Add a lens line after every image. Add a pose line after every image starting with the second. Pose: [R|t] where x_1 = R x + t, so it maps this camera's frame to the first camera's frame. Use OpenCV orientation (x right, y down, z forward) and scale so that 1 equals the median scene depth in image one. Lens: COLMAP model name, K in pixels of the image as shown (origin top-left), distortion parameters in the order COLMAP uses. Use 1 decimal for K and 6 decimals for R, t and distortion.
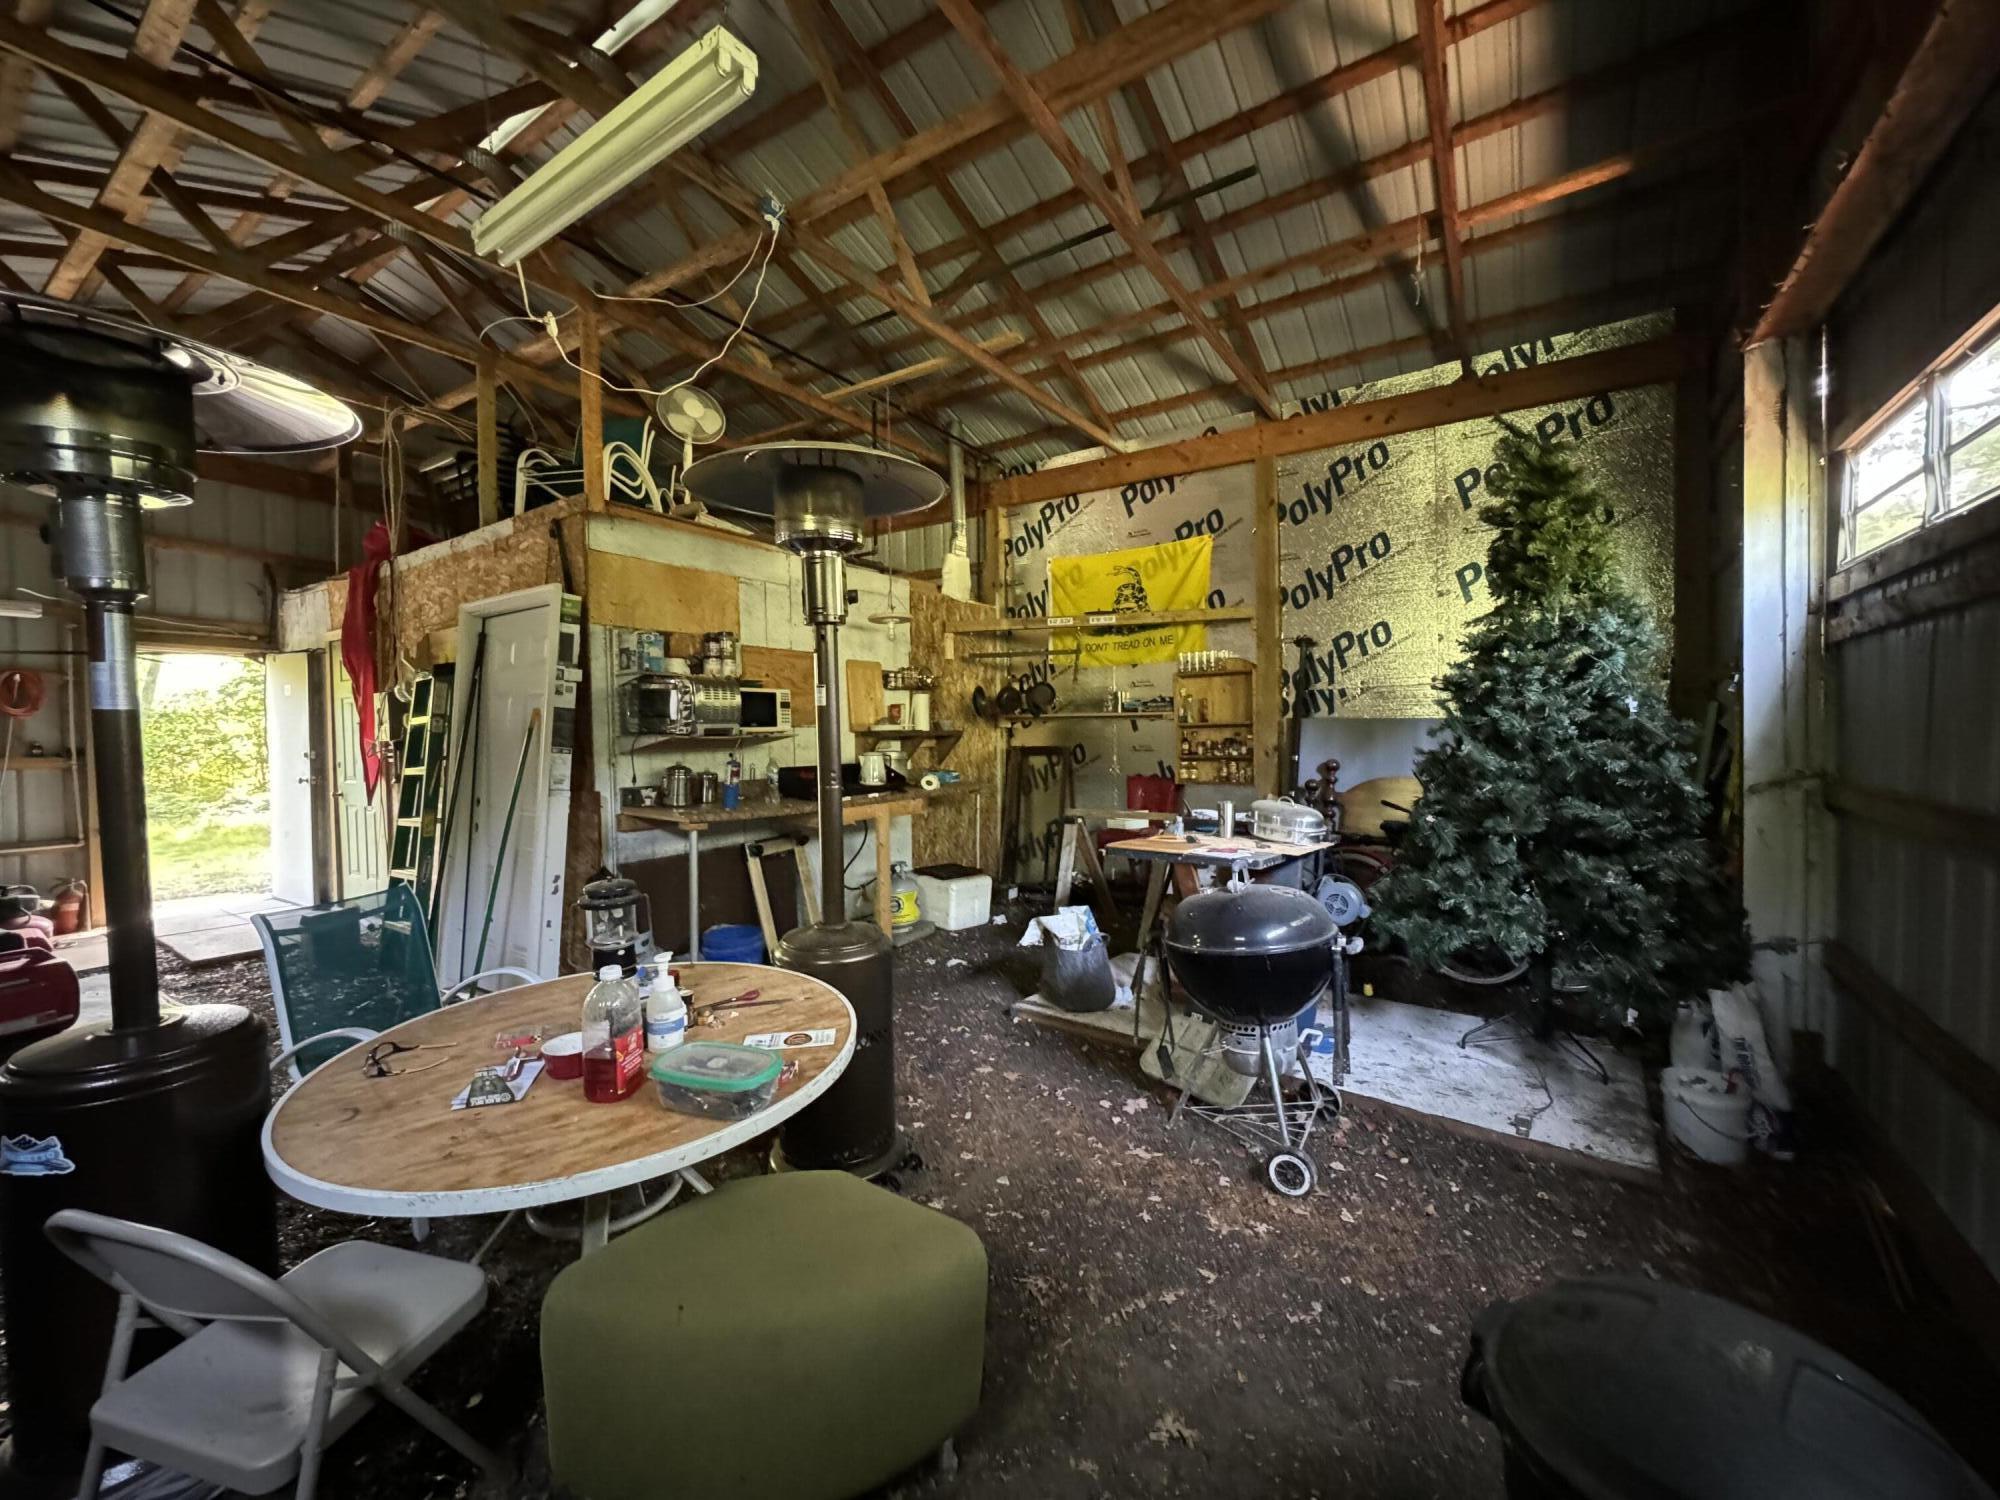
lens RADIAL K [[800.9, 0, 1001.0], [0, 800.9, 748.6], [0, 0, 1]] dist [0.002099, 0.000059]
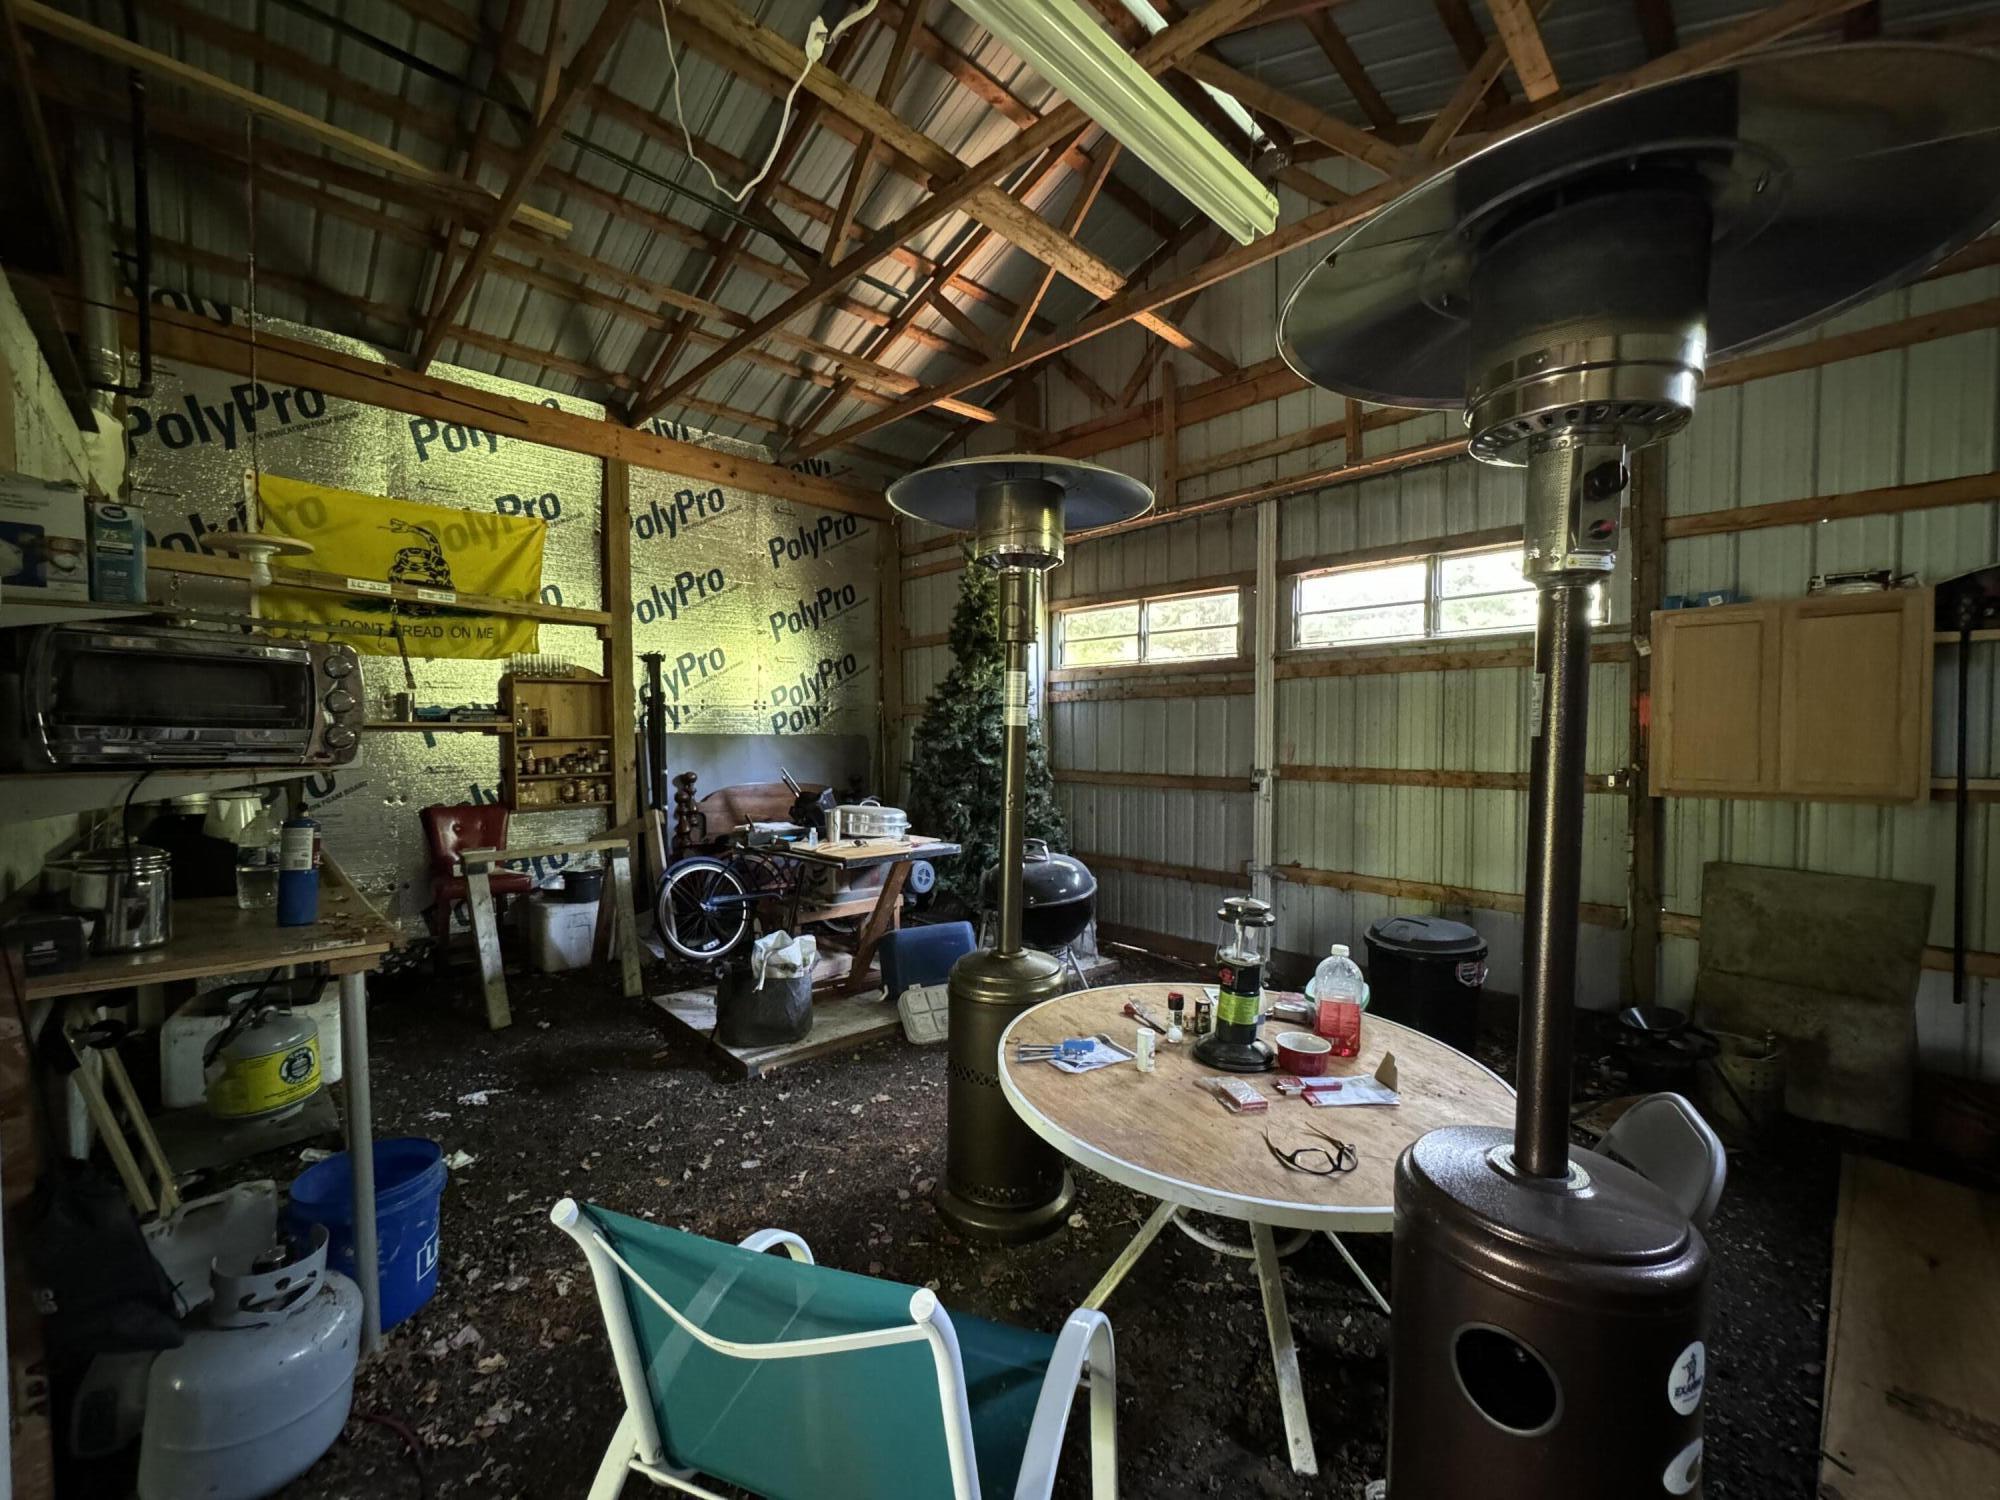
lens RADIAL K [[800.9, 0, 1005.6], [0, 800.9, 748.5], [0, 0, 1]] dist [0.002099, 0.000059]
pose [[0.199911, -0.011834, 0.979743, -0.530727], [0.021967, 0.999730, 0.007593, -0.016104], [-0.979568, 0.020004, 0.200117, 0.368329]]
